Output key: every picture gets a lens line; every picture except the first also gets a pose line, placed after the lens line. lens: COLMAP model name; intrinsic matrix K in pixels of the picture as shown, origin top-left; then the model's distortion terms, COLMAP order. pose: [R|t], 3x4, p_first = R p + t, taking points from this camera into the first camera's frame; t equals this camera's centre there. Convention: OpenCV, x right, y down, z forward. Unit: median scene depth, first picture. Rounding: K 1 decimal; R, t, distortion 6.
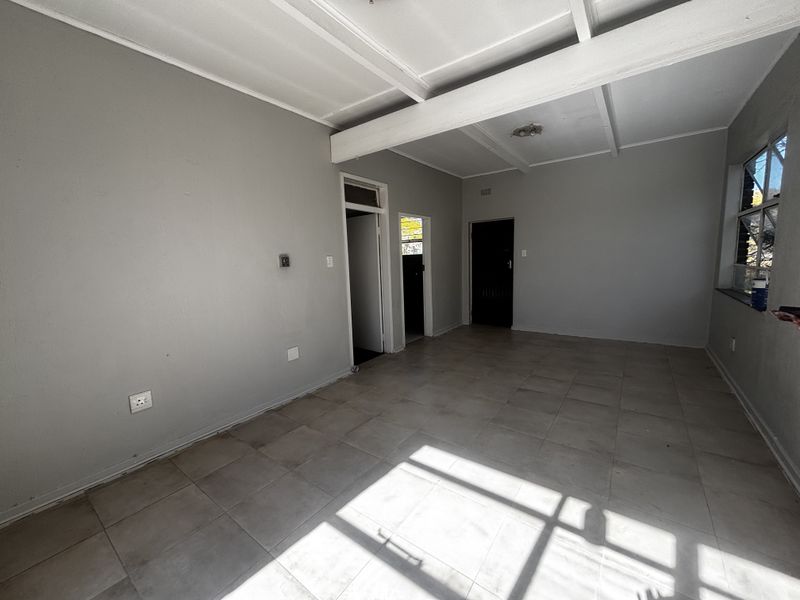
lens RADIAL K [[322.0, 0, 397.7], [0, 322.0, 297.8], [0, 0, 1]] dist [-0.000701, 0.000178]
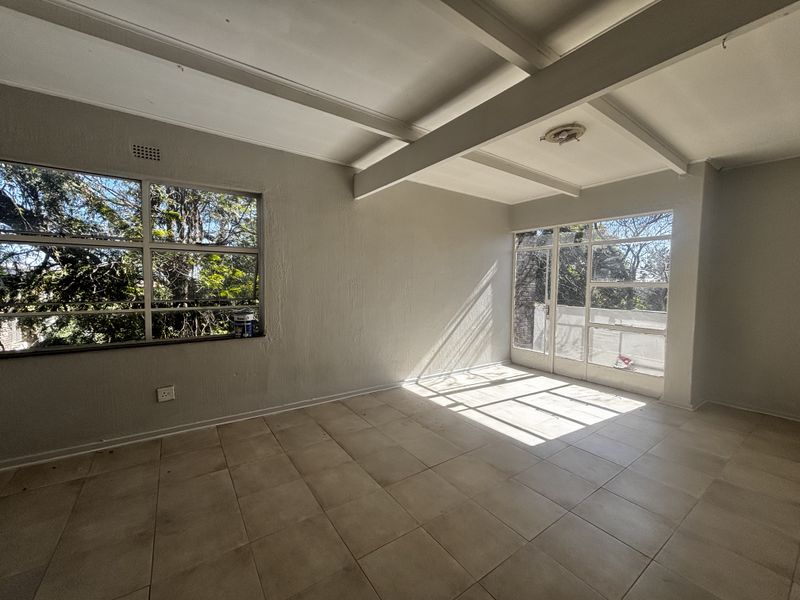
lens RADIAL K [[322.0, 0, 397.7], [0, 322.0, 297.8], [0, 0, 1]] dist [-0.000701, 0.000178]
pose [[-0.949756, 0.009786, 0.312839, 0.159592], [0.061737, 0.985732, 0.156592, -0.272652], [-0.306843, 0.168037, -0.936809, 1.913197]]
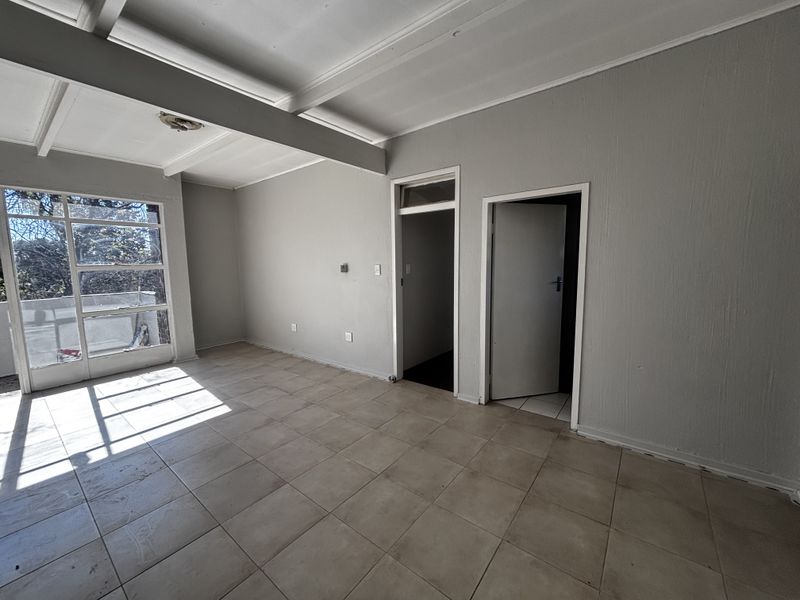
lens RADIAL K [[322.0, 0, 397.7], [0, 322.0, 297.8], [0, 0, 1]] dist [-0.000701, 0.000178]
pose [[-0.032630, 0.151269, -0.987954, 1.168244], [-0.103238, 0.982683, 0.153872, -0.257756], [0.994121, 0.107015, -0.016448, 1.459704]]
